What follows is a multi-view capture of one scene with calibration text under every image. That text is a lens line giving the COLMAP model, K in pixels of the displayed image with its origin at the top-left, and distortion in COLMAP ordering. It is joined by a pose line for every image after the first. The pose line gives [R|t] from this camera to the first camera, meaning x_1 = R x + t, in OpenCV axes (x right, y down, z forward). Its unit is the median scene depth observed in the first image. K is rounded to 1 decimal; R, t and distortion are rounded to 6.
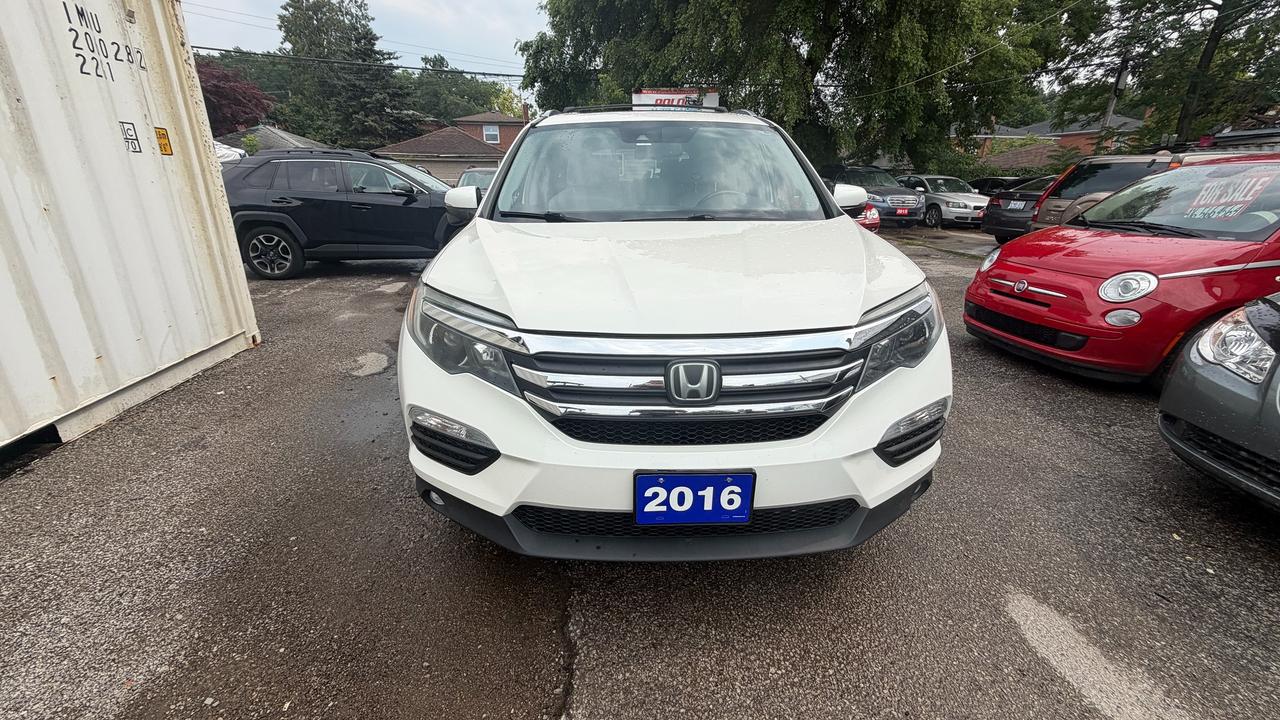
lens RADIAL K [[508.8, 0, 634.8], [0, 508.8, 360.9], [0, 0, 1]] dist [0.000787, 0.000217]
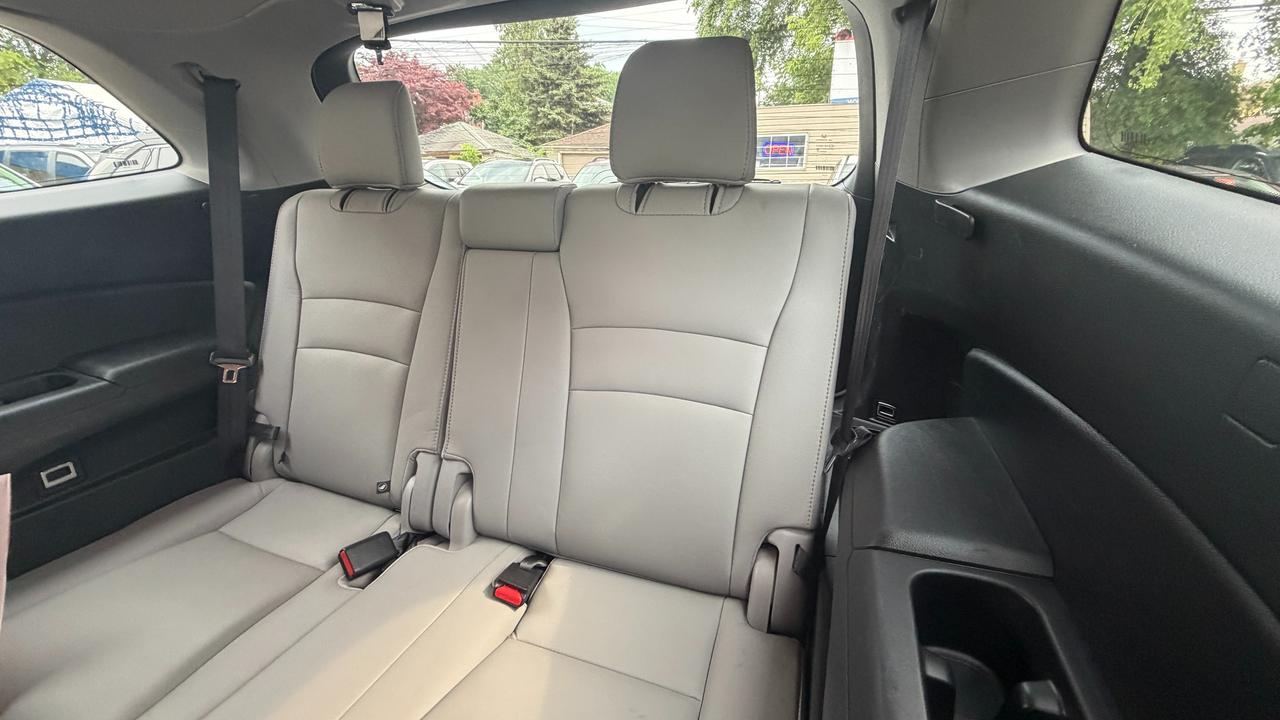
lens RADIAL K [[508.8, 0, 634.8], [0, 508.8, 360.9], [0, 0, 1]] dist [0.000787, 0.000217]
pose [[0.925296, 0.127762, -0.357078, 0.087385], [-0.123845, 0.991722, 0.033916, -0.221713], [0.358455, 0.012840, 0.933459, 0.604751]]
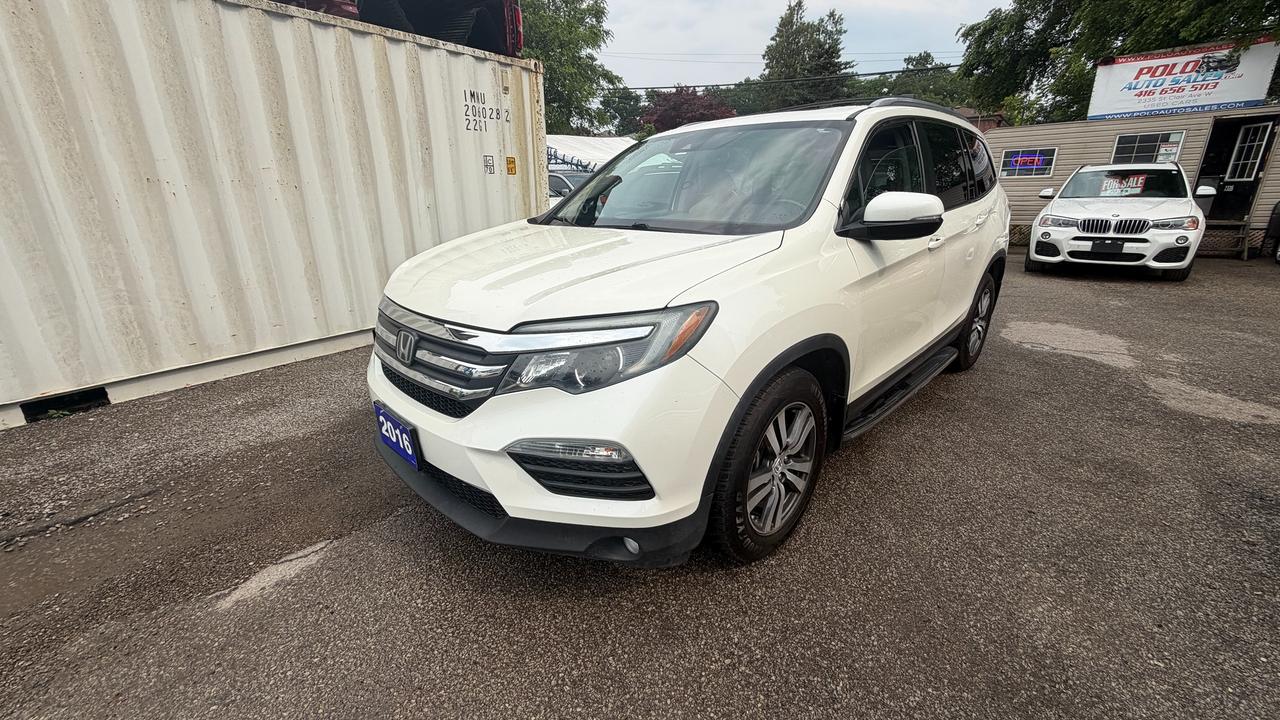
lens RADIAL K [[508.8, 0, 634.8], [0, 508.8, 360.9], [0, 0, 1]] dist [0.000787, 0.000217]
pose [[0.689522, 0.225805, -0.688166, 0.270244], [-0.231549, 0.969019, 0.085954, -0.032767], [0.686254, 0.100077, 0.720444, 0.088439]]
